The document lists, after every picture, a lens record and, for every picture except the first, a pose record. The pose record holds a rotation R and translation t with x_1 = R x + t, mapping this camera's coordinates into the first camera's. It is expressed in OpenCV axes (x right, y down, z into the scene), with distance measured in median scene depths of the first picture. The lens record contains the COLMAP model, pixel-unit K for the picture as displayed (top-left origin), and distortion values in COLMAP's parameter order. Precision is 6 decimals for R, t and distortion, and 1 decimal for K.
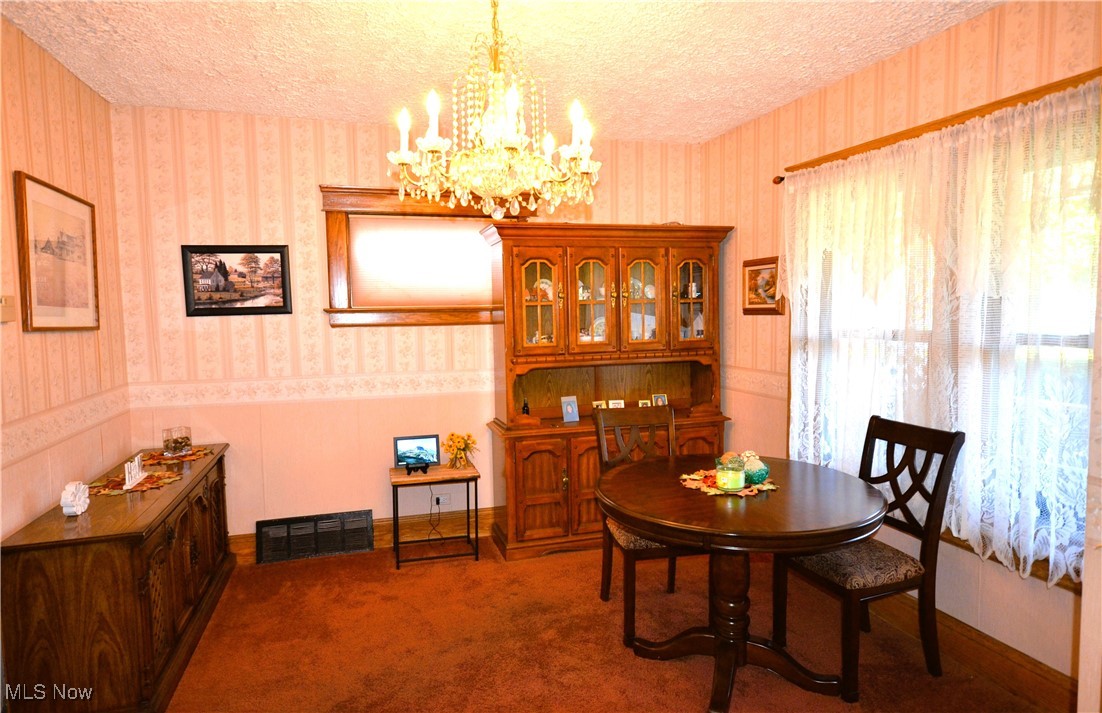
lens RADIAL K [[650.1, 0, 549.3], [0, 650.1, 359.6], [0, 0, 1]] dist [0.012105, 0.002082]
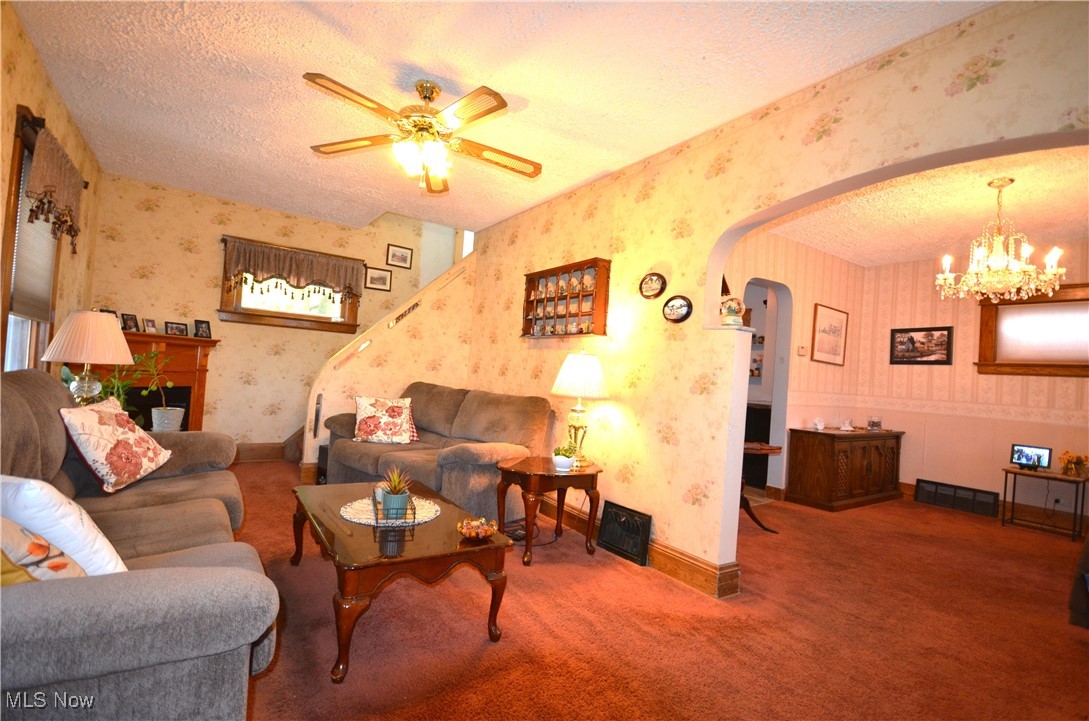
lens RADIAL K [[494.3, 0, 542.7], [0, 494.3, 365.3], [0, 0, 1]] dist [-0.001142, -0.000862]
pose [[0.320401, 0.019107, -0.947089, 0.510791], [-0.140446, 0.989705, -0.027546, 0.121945], [0.936813, 0.141840, 0.319786, -0.454490]]
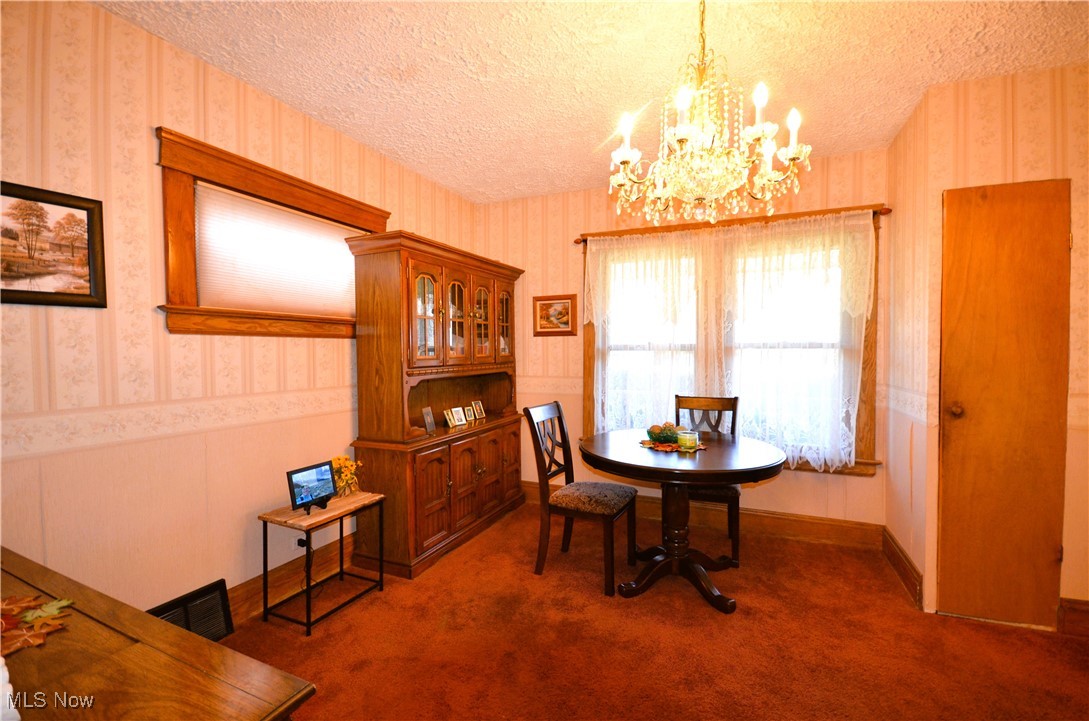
lens RADIAL K [[481.3, 0, 540.7], [0, 481.3, 365.6], [0, 0, 1]] dist [-0.001152, -0.002106]
pose [[0.641669, -0.012154, 0.766885, -0.486142], [0.053344, 0.998160, -0.028815, 0.022624], [-0.765124, 0.059398, 0.641137, 0.372937]]
